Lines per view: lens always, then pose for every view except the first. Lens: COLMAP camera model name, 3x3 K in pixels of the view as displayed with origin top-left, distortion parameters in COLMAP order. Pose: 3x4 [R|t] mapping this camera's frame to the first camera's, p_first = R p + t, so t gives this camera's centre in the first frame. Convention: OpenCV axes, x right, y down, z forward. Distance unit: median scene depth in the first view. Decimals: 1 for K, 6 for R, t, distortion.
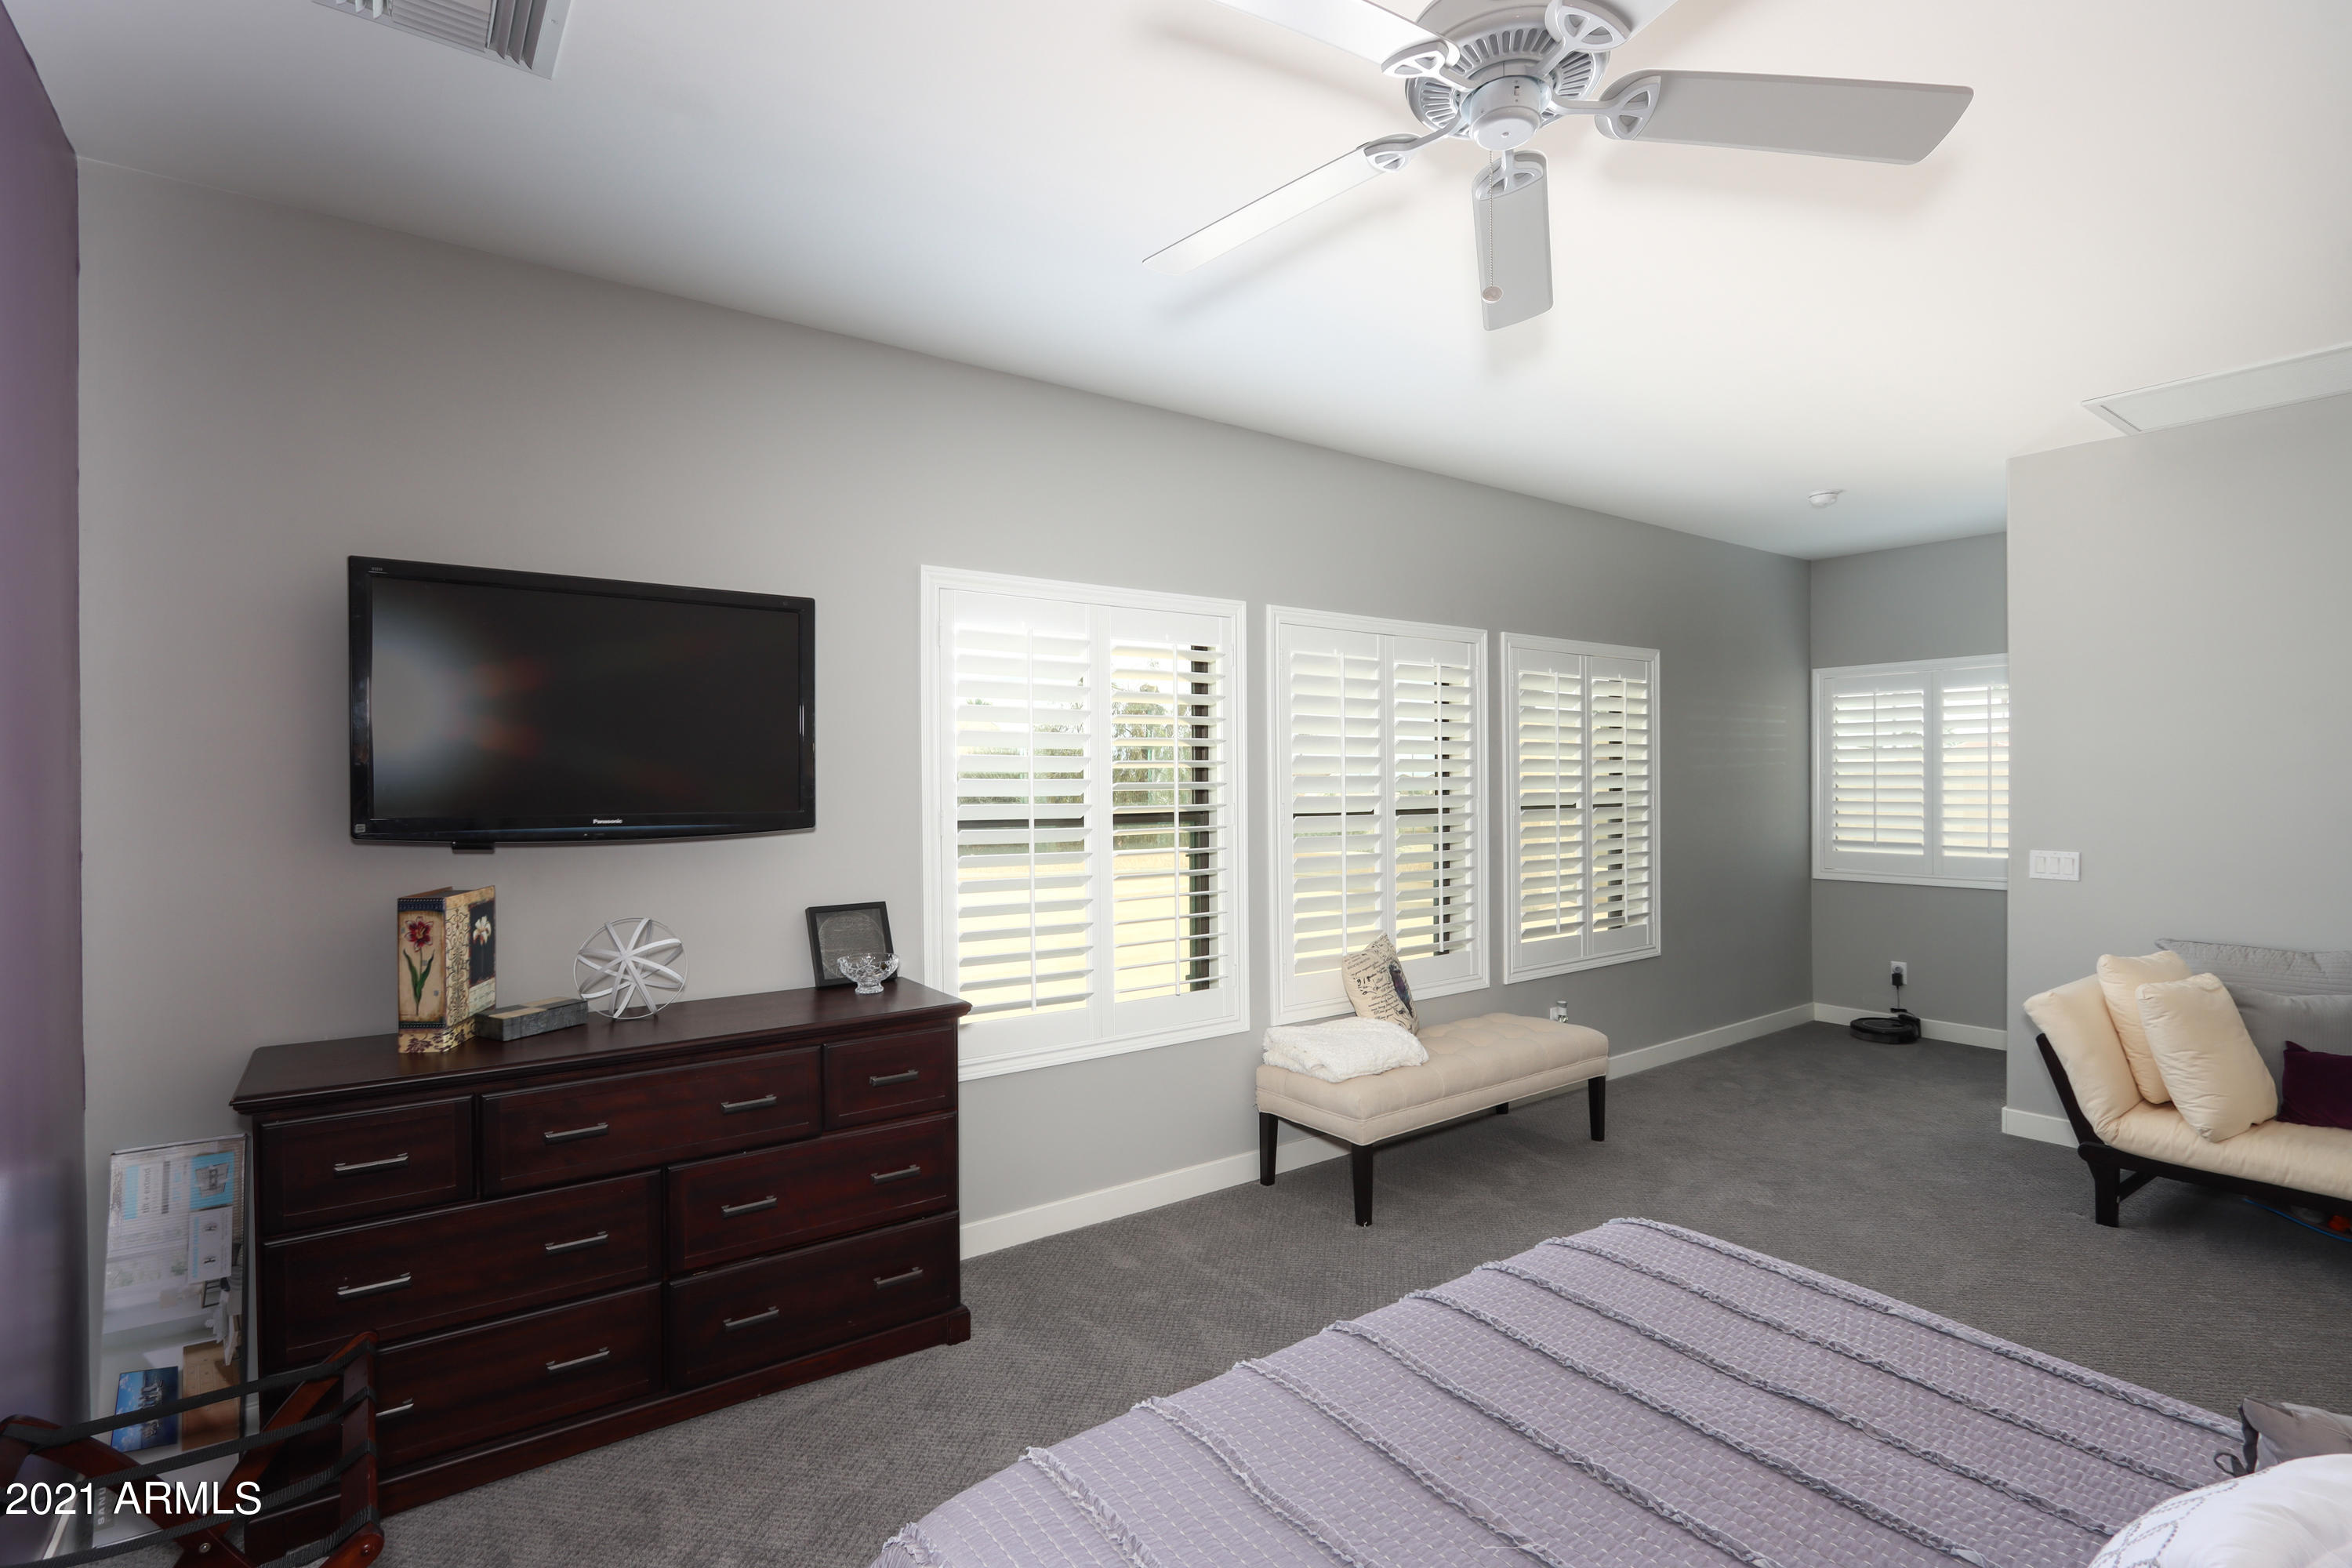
lens RADIAL K [[1117.6, 0, 1173.5], [0, 1117.6, 782.7], [0, 0, 1]] dist [-0.007898, 0.001787]
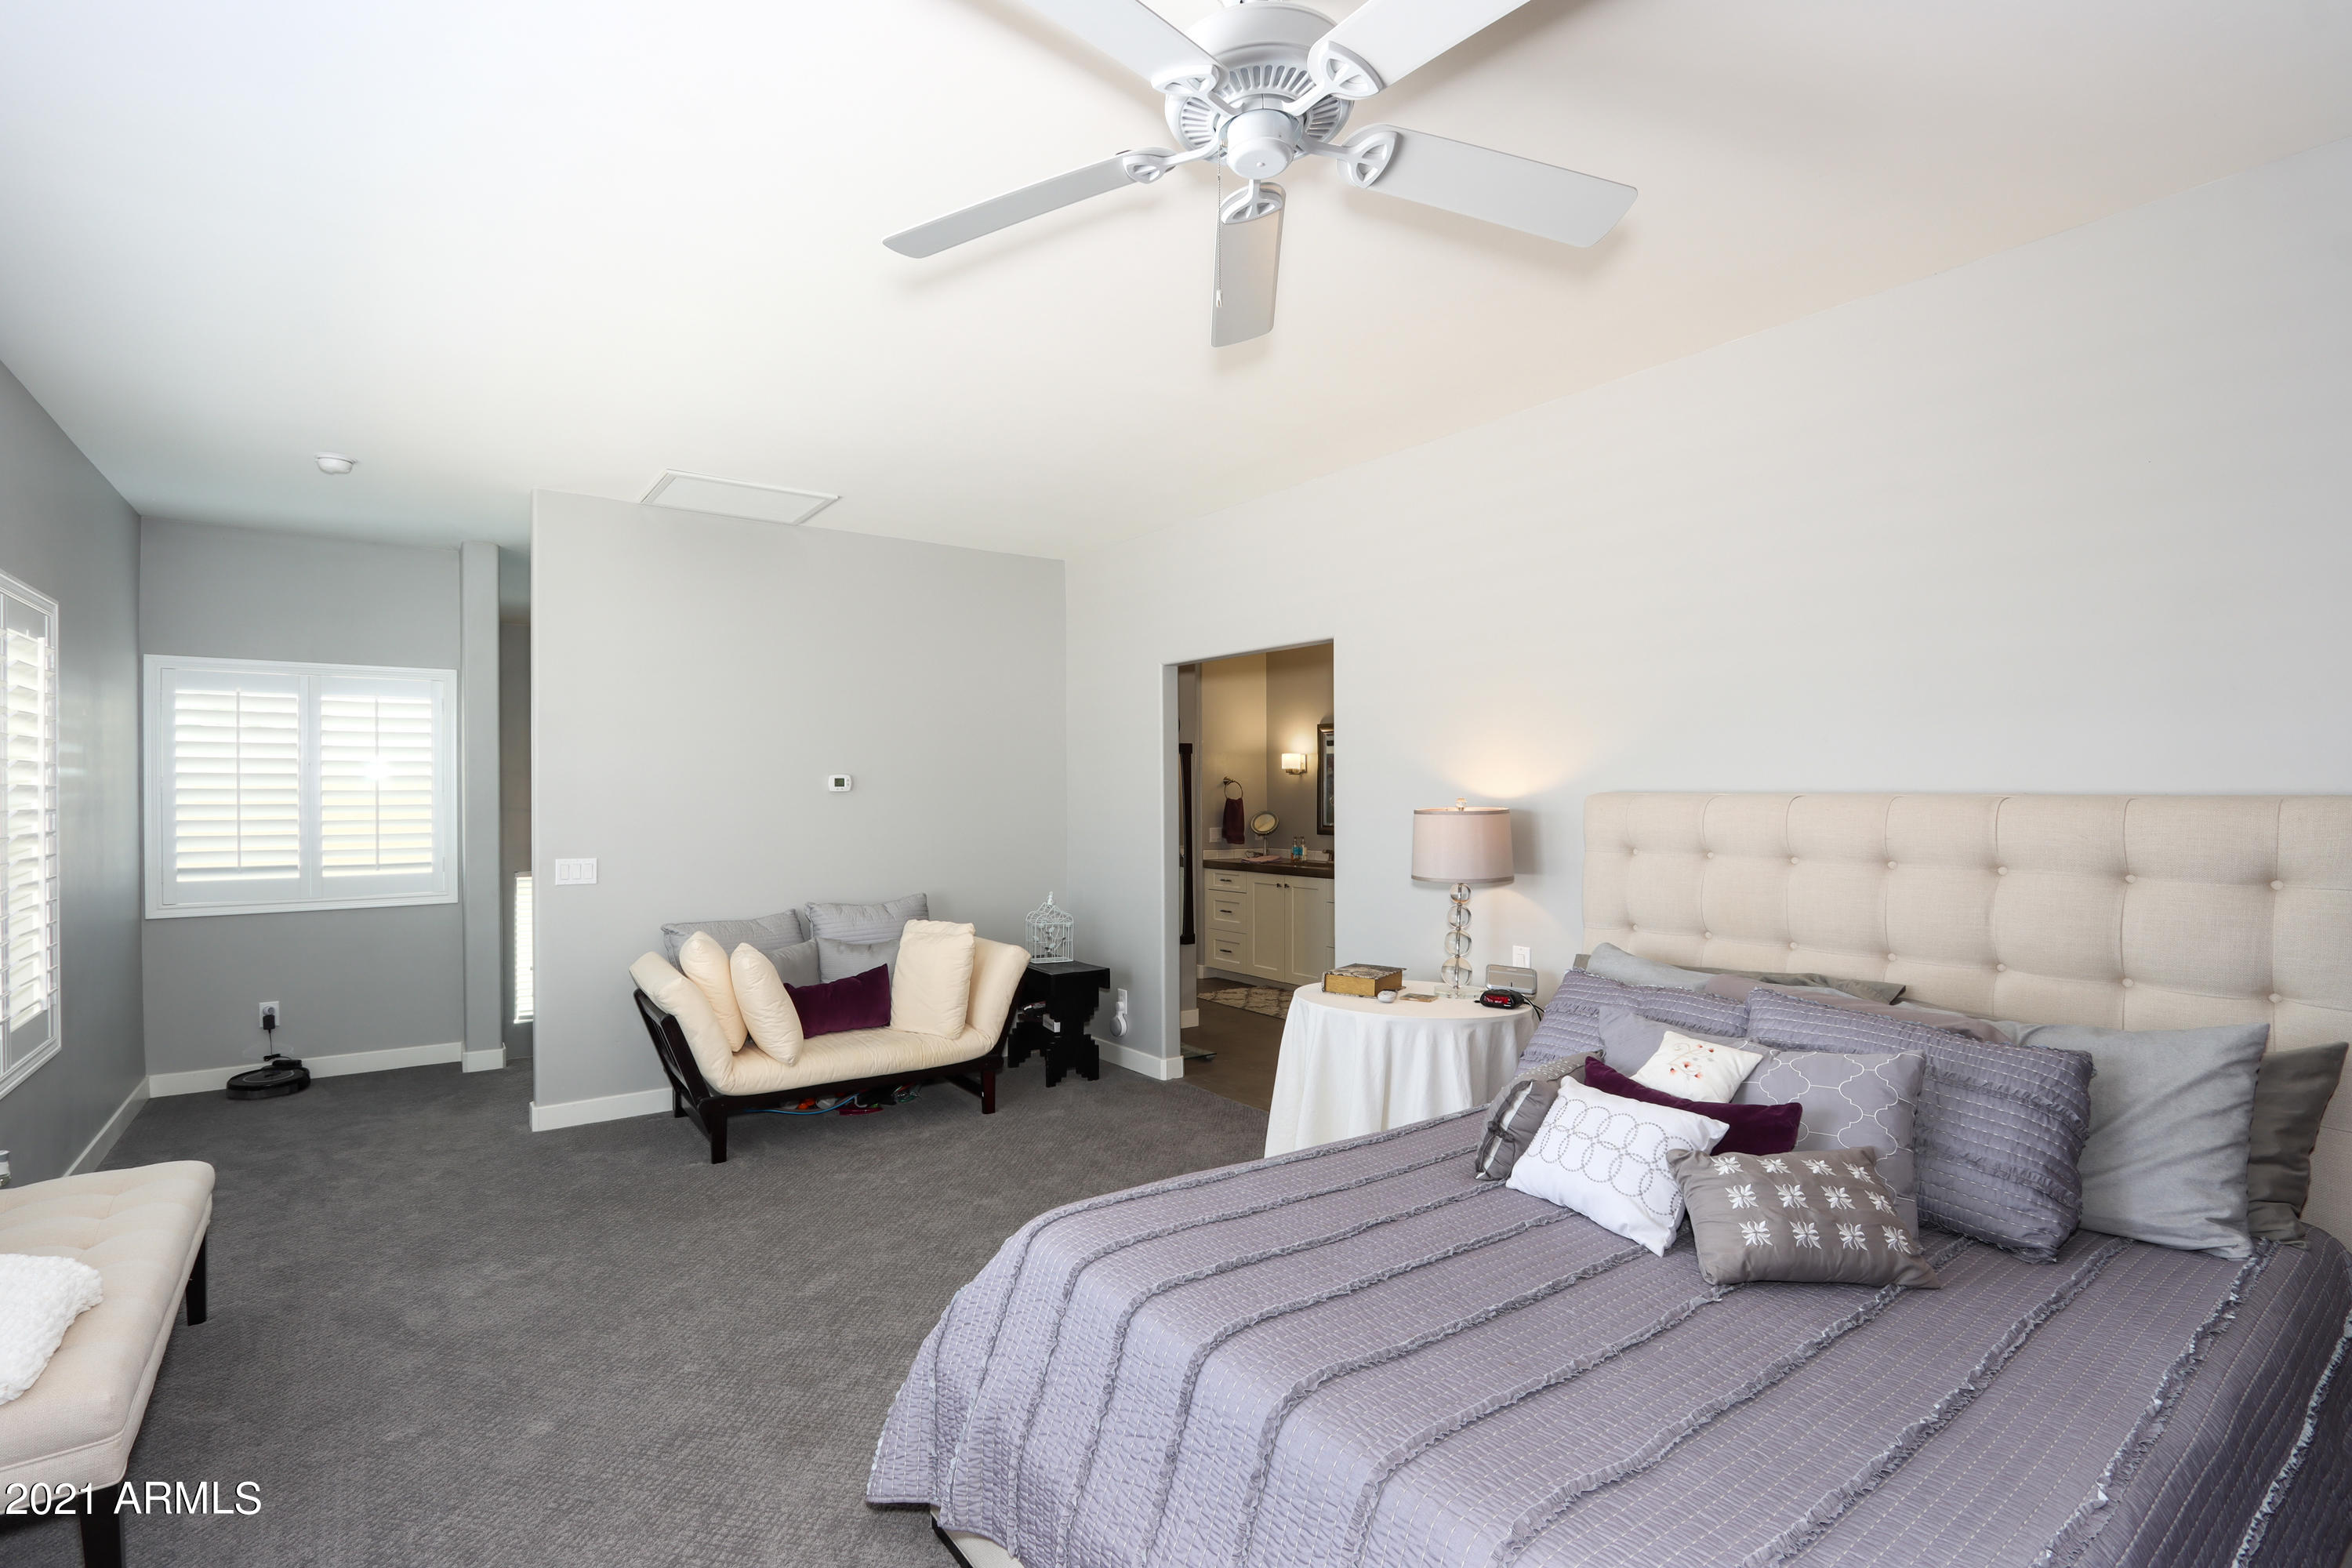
lens RADIAL K [[1117.6, 0, 1117.1], [0, 1117.6, 793.9], [0, 0, 1]] dist [-0.007898, 0.001787]
pose [[0.019393, 0.002414, 0.999809, -0.218410], [0.003620, 0.999990, -0.002484, 0.001843], [-0.999805, 0.003668, 0.019384, 0.326104]]
